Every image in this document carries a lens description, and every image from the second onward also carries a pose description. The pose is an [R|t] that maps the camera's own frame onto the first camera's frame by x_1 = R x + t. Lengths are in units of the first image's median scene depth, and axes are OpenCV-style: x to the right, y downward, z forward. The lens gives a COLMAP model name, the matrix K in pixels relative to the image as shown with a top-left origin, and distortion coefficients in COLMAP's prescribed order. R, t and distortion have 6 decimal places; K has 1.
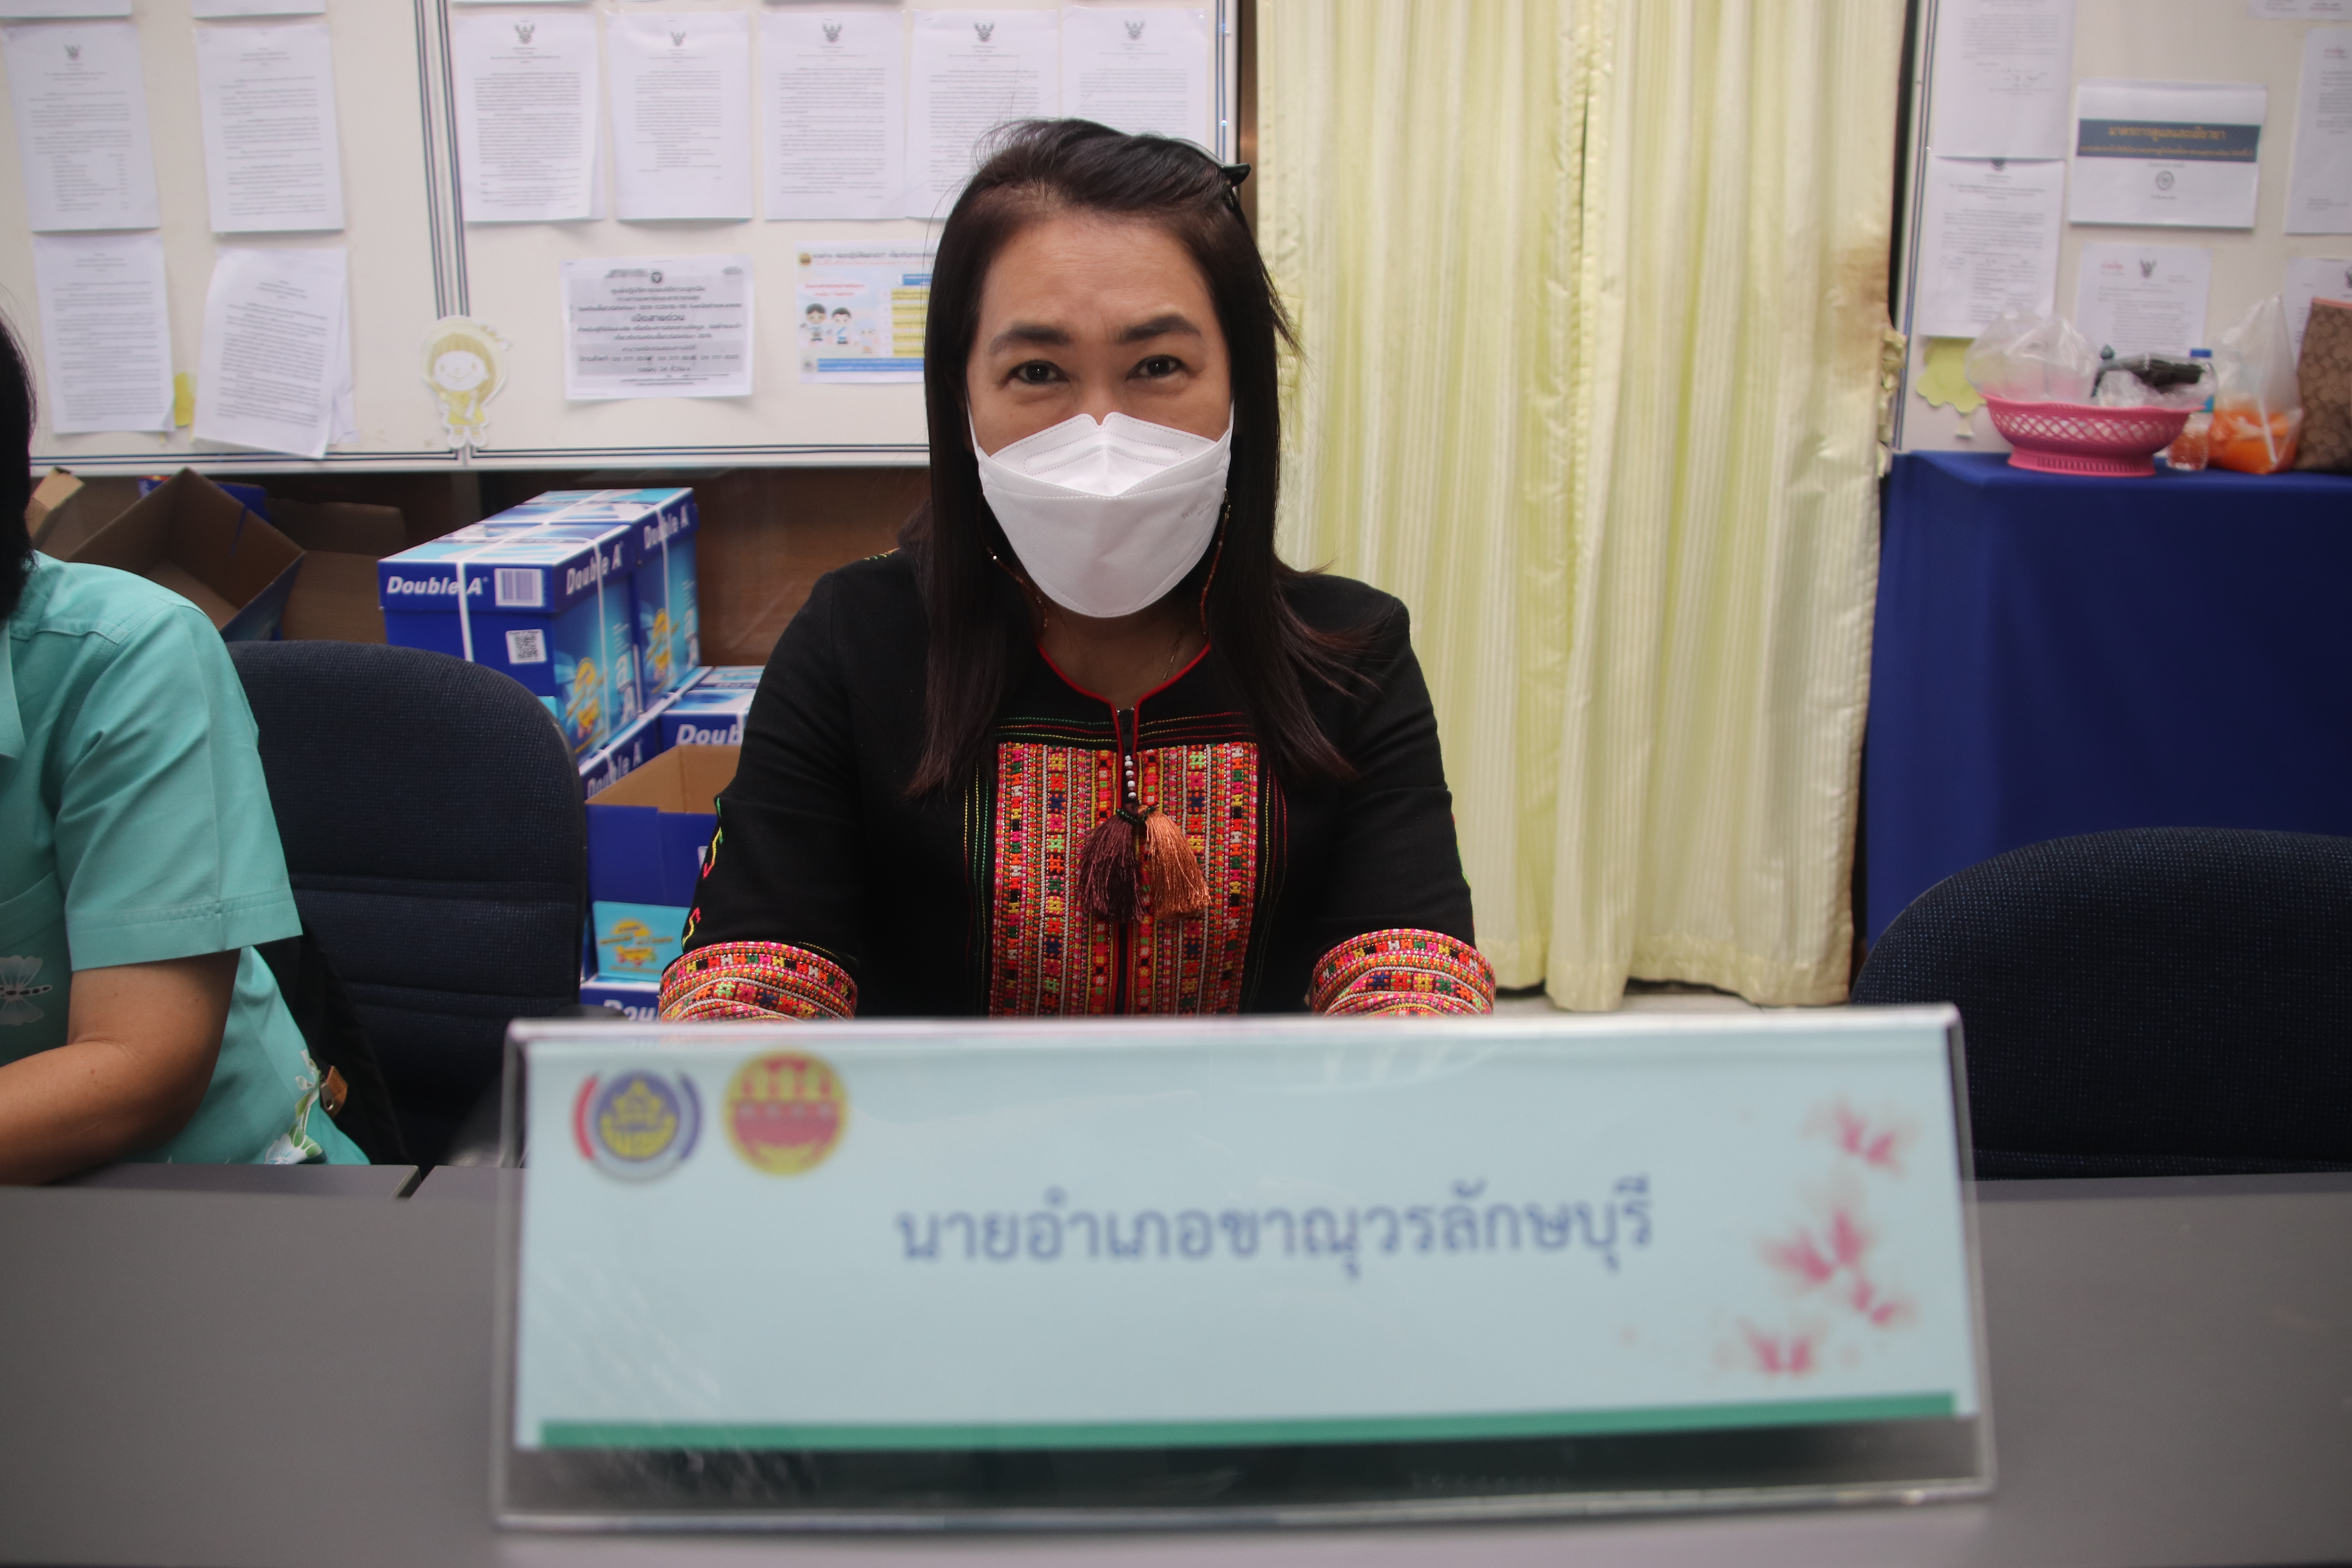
lens RADIAL K [[1940.3, 0, 1200.1], [0, 1940.3, 788.5], [0, 0, 1]] dist [-0.163142, 0.117206]
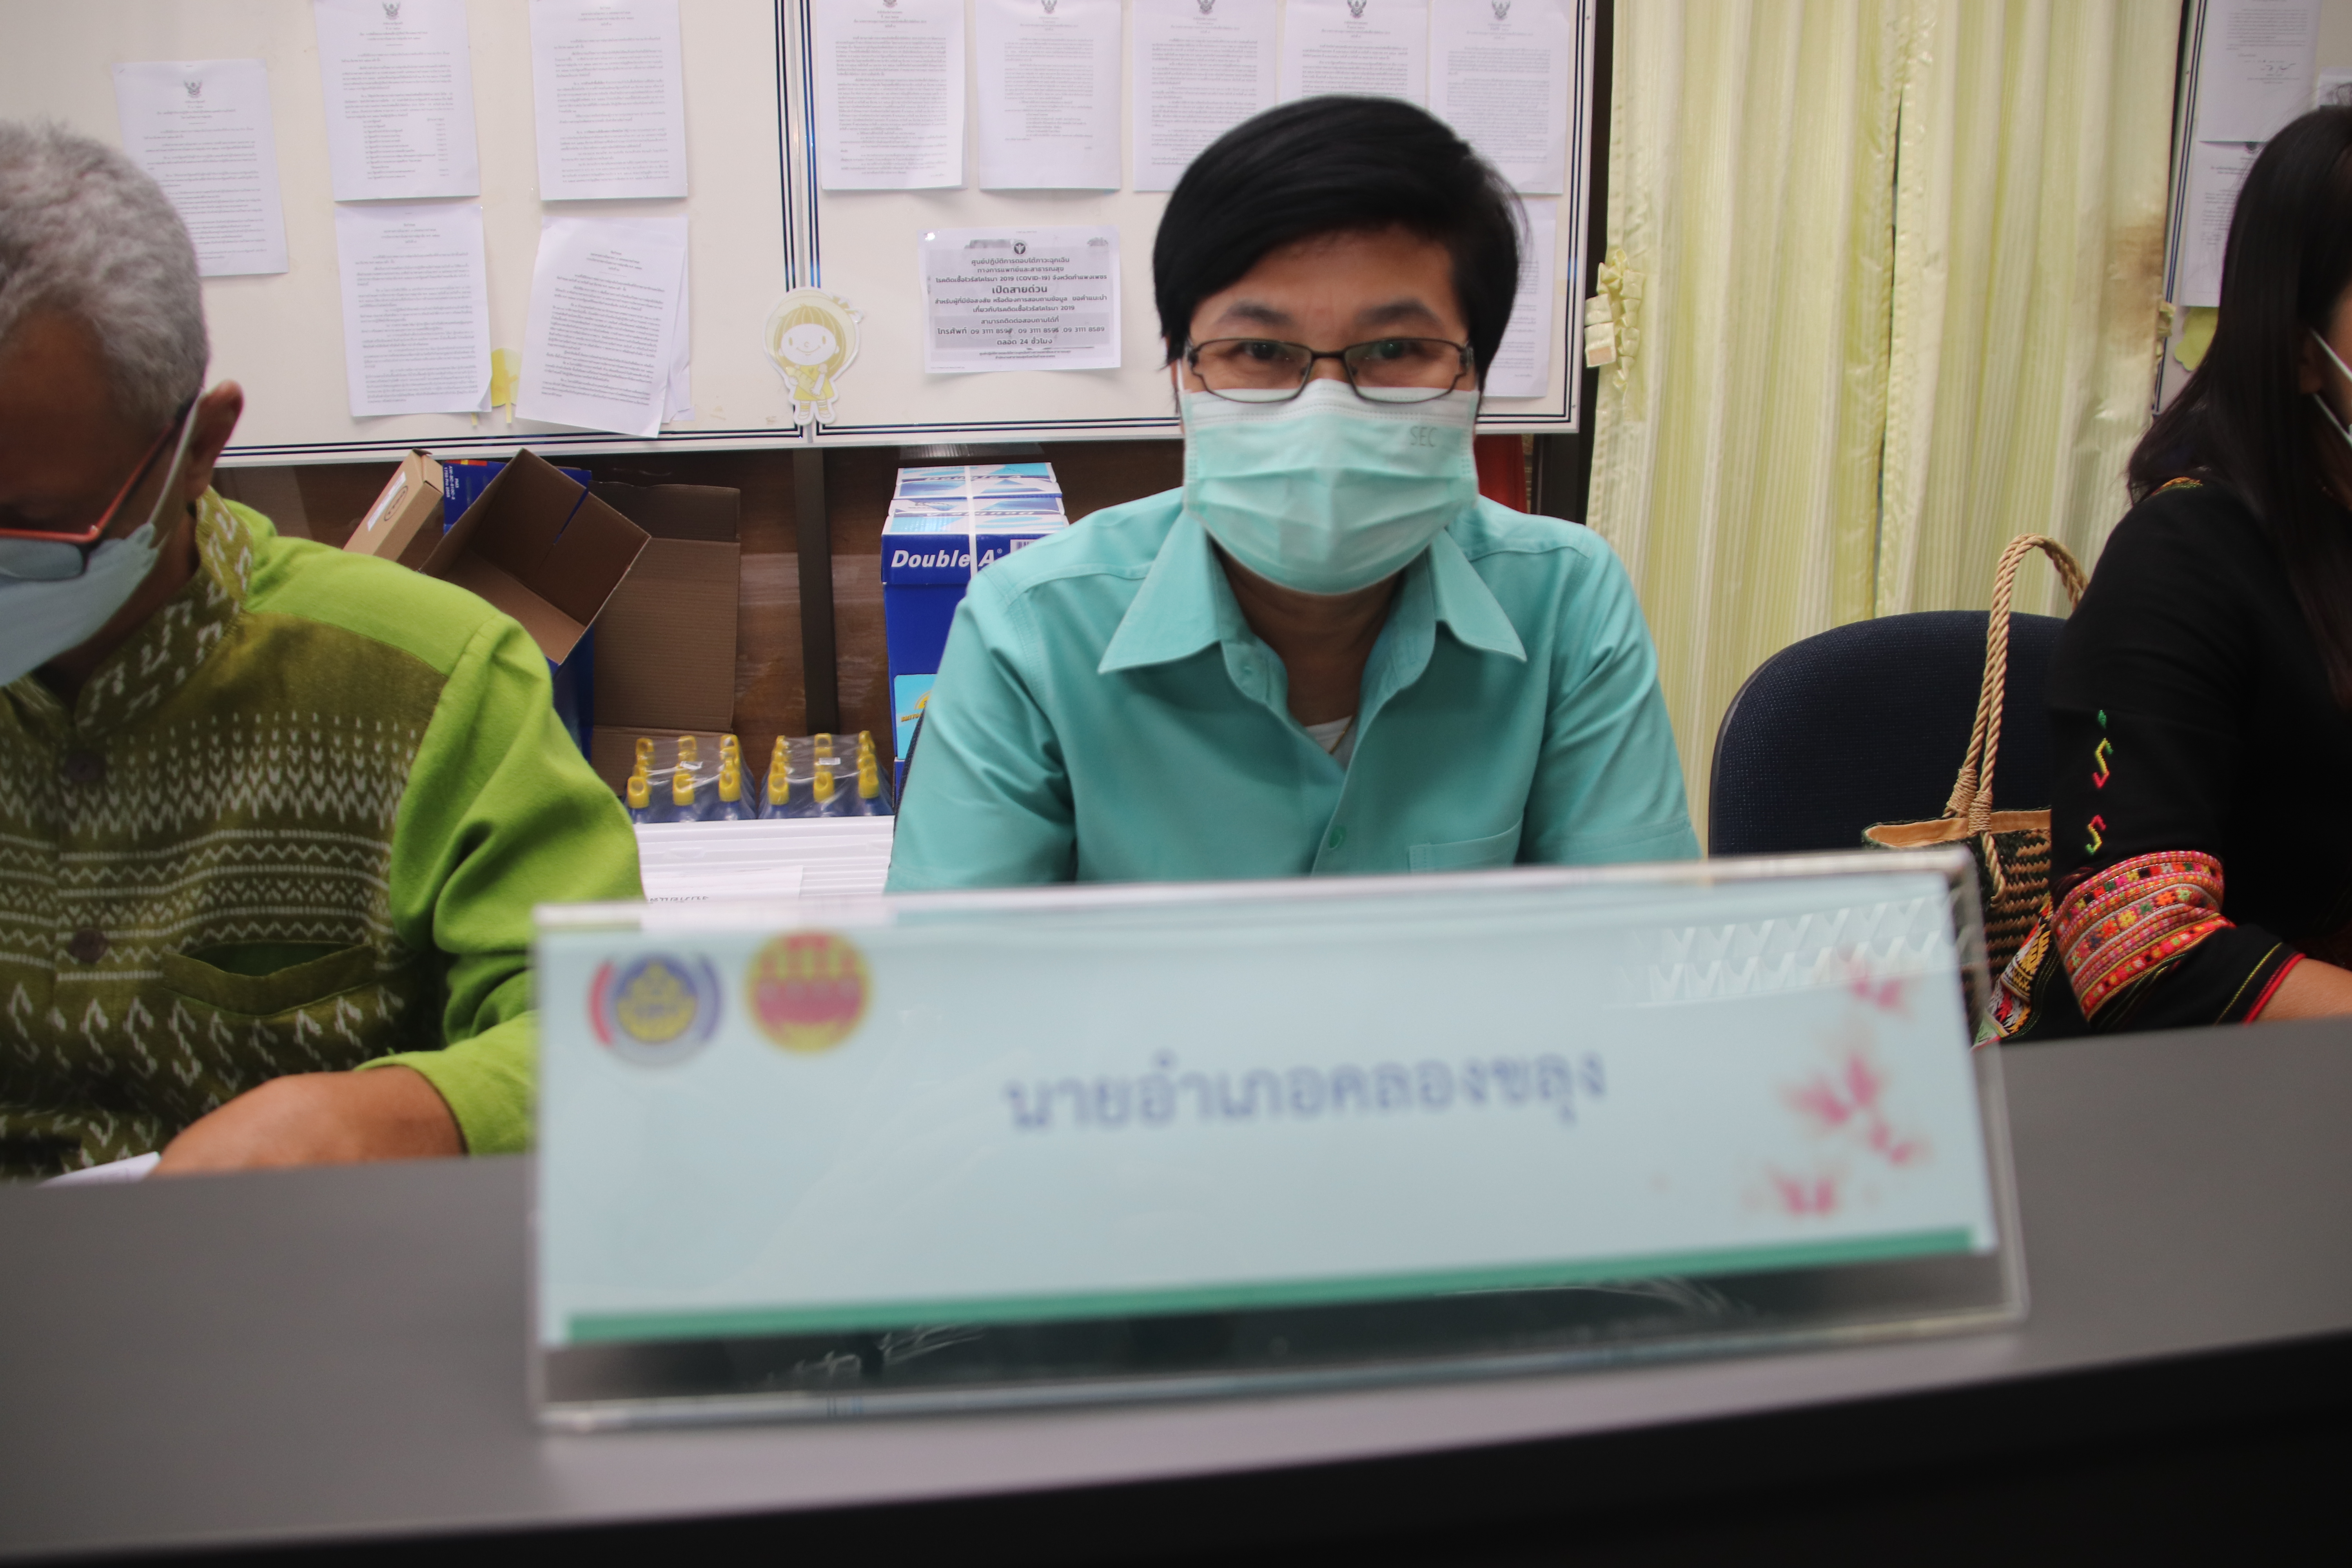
lens RADIAL K [[1940.3, 0, 1200.1], [0, 1940.3, 788.5], [0, 0, 1]] dist [-0.163142, 0.117206]
pose [[0.990166, -0.044552, 0.132614, -0.339339], [0.044119, 0.999007, 0.006202, 0.007917], [-0.132759, -0.000290, 0.991148, 0.005810]]
